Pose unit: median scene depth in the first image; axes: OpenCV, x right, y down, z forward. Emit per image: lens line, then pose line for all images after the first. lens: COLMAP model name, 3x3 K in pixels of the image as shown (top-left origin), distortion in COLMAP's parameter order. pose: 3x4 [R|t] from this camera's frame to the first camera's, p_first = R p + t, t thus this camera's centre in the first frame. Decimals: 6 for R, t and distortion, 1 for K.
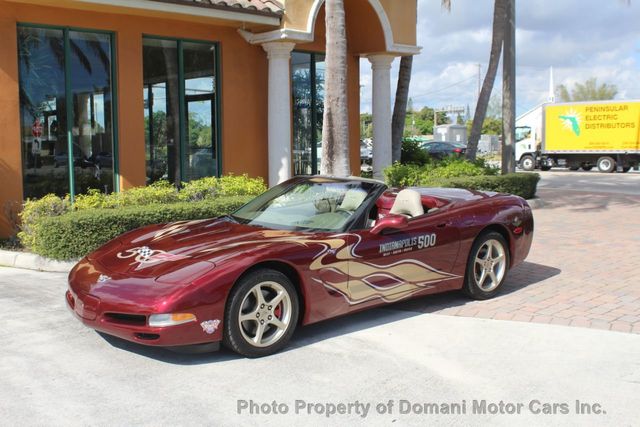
lens RADIAL K [[750.9, 0, 319.5], [0, 750.9, 210.8], [0, 0, 1]] dist [-0.102867, 0.131723]
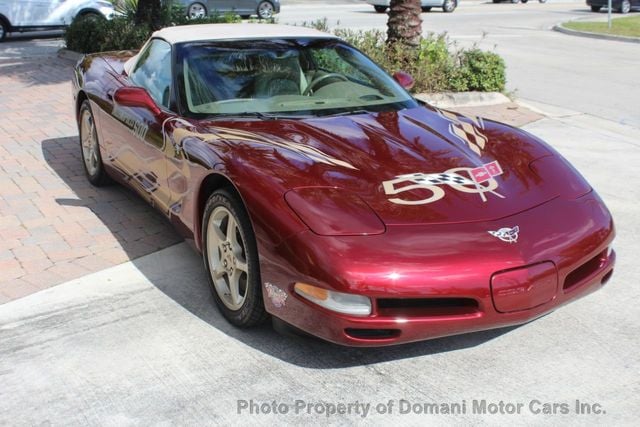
lens RADIAL K [[743.3, 0, 317.5], [0, 743.3, 213.2], [0, 0, 1]] dist [-0.122571, 0.194380]
pose [[0.210389, -0.284520, 0.935299, -0.731531], [0.092175, 0.958224, 0.270760, -0.075881], [-0.973263, 0.029247, 0.227825, 0.891869]]
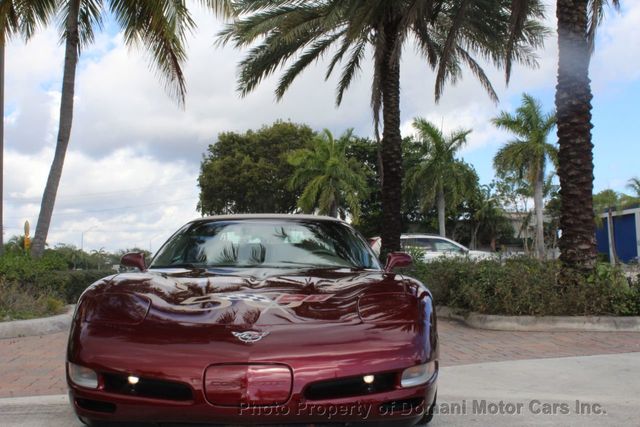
lens RADIAL K [[750.9, 0, 319.5], [0, 750.9, 210.8], [0, 0, 1]] dist [-0.102867, 0.131723]
pose [[0.635978, 0.056928, 0.769605, -0.627245], [0.079260, 0.987183, -0.138520, 0.073647], [-0.767626, 0.149095, 0.623314, 0.499142]]
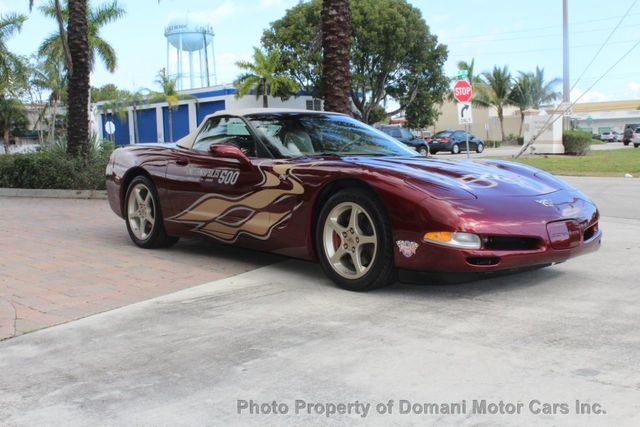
lens RADIAL K [[743.3, 0, 317.5], [0, 743.3, 213.2], [0, 0, 1]] dist [-0.122571, 0.194380]
pose [[0.006801, -0.081284, 0.996668, -0.979842], [0.118475, 0.989736, 0.079910, 0.005765], [-0.992934, 0.117537, 0.016362, 1.094458]]
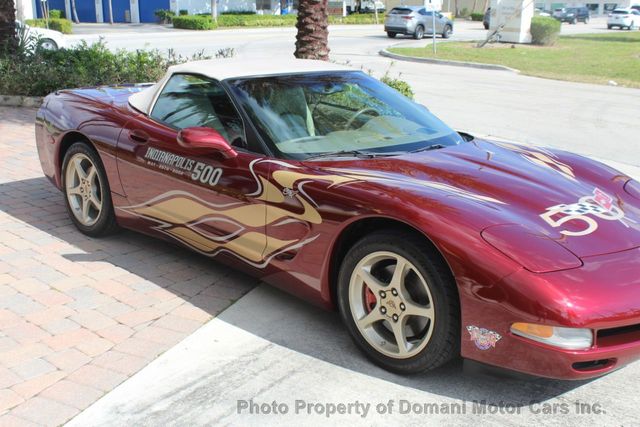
lens RADIAL K [[743.3, 0, 317.5], [0, 743.3, 213.2], [0, 0, 1]] dist [-0.122571, 0.194380]
pose [[-0.065593, -0.257264, 0.964112, -0.728194], [0.085819, 0.961159, 0.262315, -0.105355], [-0.994149, 0.099946, -0.040967, 1.142975]]
